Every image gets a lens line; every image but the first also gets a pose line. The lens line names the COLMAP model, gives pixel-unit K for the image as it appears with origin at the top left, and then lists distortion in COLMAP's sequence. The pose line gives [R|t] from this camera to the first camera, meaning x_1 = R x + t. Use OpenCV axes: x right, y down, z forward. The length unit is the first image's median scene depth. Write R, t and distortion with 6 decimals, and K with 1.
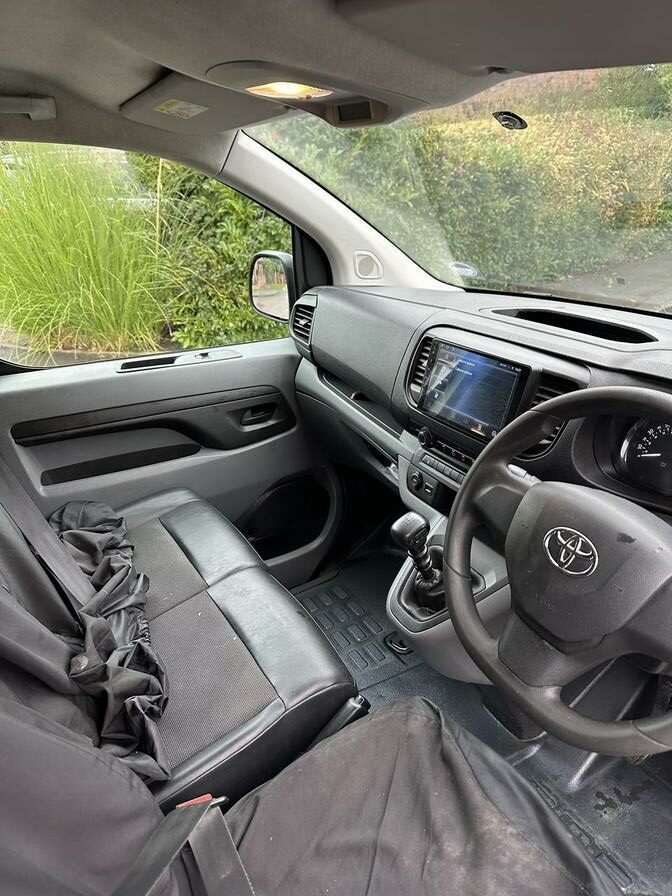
lens RADIAL K [[625.4, 0, 336.0], [0, 625.4, 448.0], [0, 0, 1]] dist [0.126209, -0.253249]
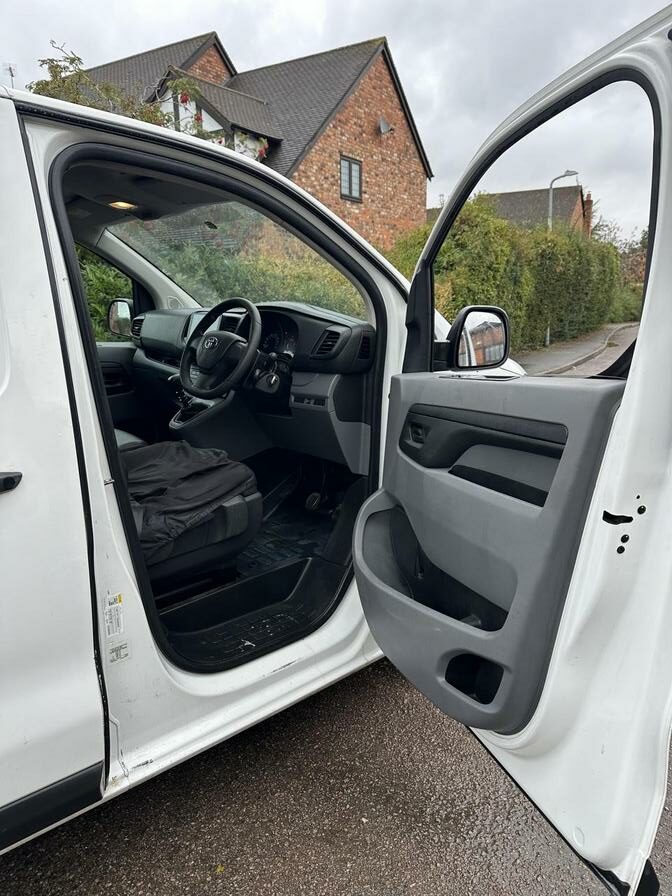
lens RADIAL K [[625.4, 0, 336.0], [0, 625.4, 448.0], [0, 0, 1]] dist [0.126209, -0.253249]
pose [[0.976702, 0.012404, 0.214239, 0.126103], [0.032167, 0.978587, -0.203304, 0.553302], [-0.212173, 0.205459, 0.955390, -0.851618]]
